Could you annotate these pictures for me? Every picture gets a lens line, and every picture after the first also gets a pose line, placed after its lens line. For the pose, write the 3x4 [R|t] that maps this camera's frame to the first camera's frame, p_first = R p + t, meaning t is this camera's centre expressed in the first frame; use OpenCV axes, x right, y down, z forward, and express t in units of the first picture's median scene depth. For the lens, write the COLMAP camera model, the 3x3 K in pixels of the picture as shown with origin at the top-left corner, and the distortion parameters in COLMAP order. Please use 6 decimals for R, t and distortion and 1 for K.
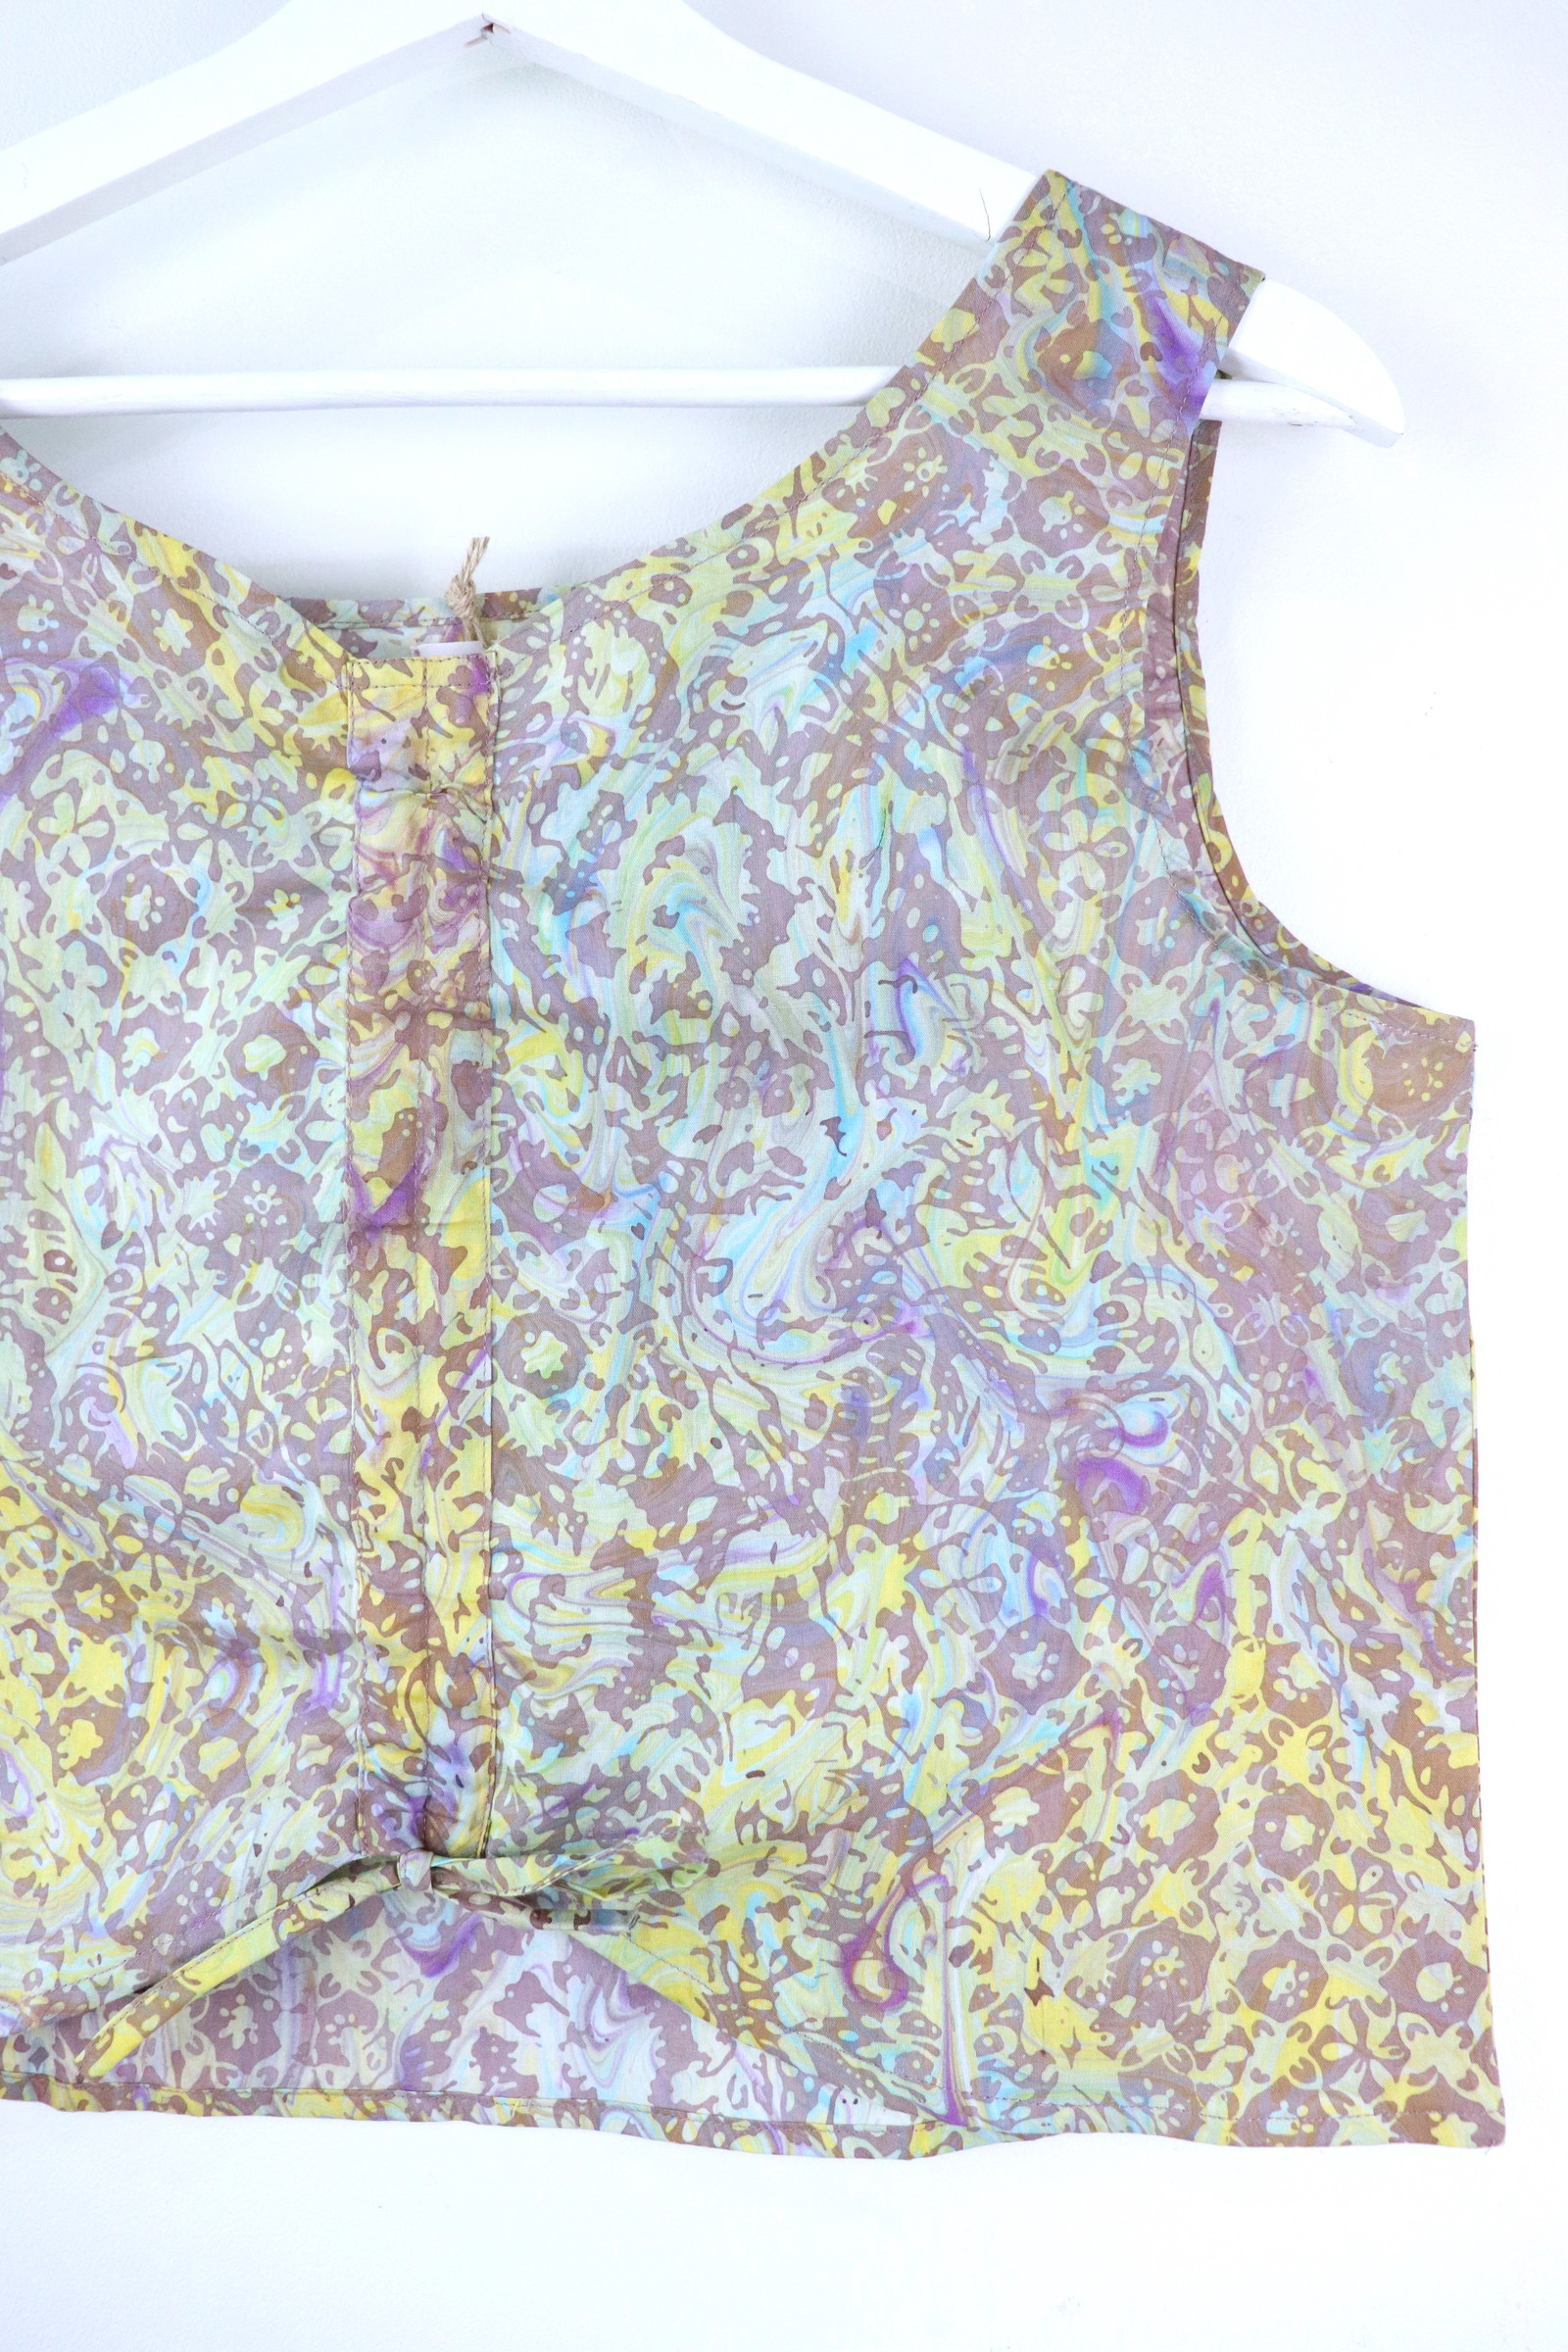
lens RADIAL K [[1971.8, 0, 766.4], [0, 1971.8, 1177.2], [0, 0, 1]] dist [-0.202320, 0.168618]
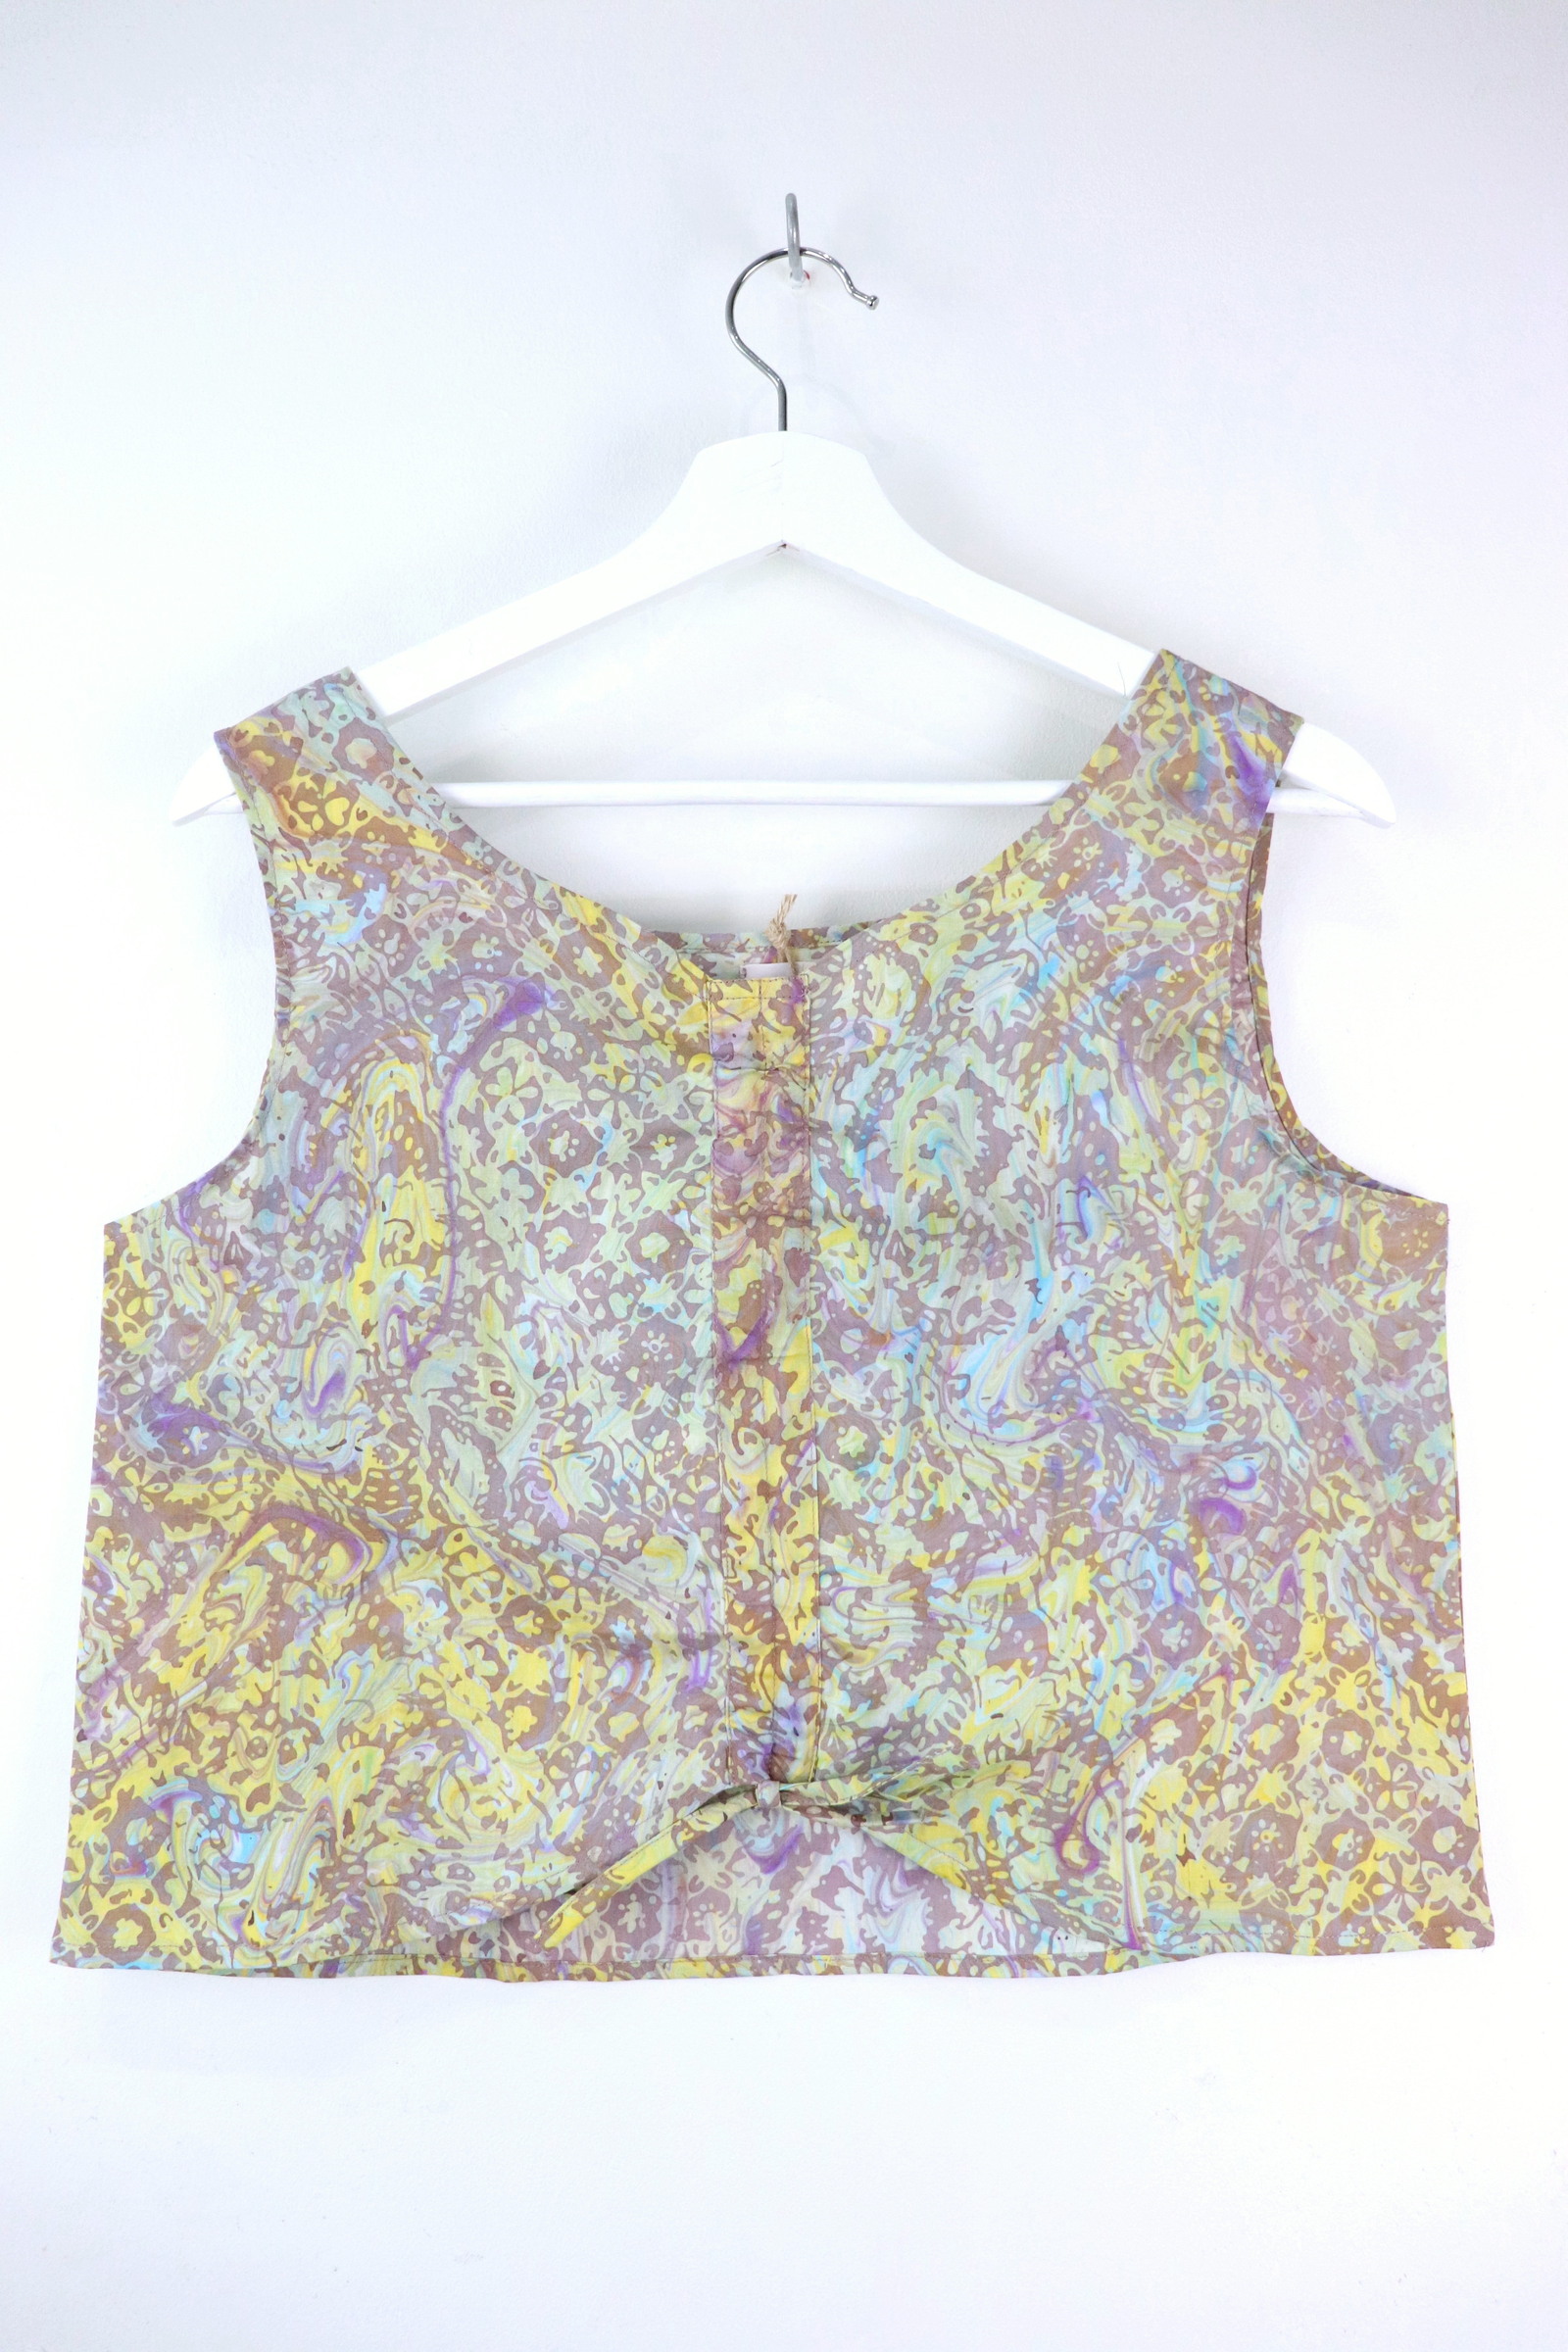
lens RADIAL K [[1971.8, 0, 790.9], [0, 1971.8, 1181.9], [0, 0, 1]] dist [-0.202320, 0.168618]
pose [[0.998792, -0.021271, 0.044284, -0.220663], [0.023222, 0.998760, -0.044028, -0.043210], [-0.043293, 0.045003, 0.998048, -0.509565]]
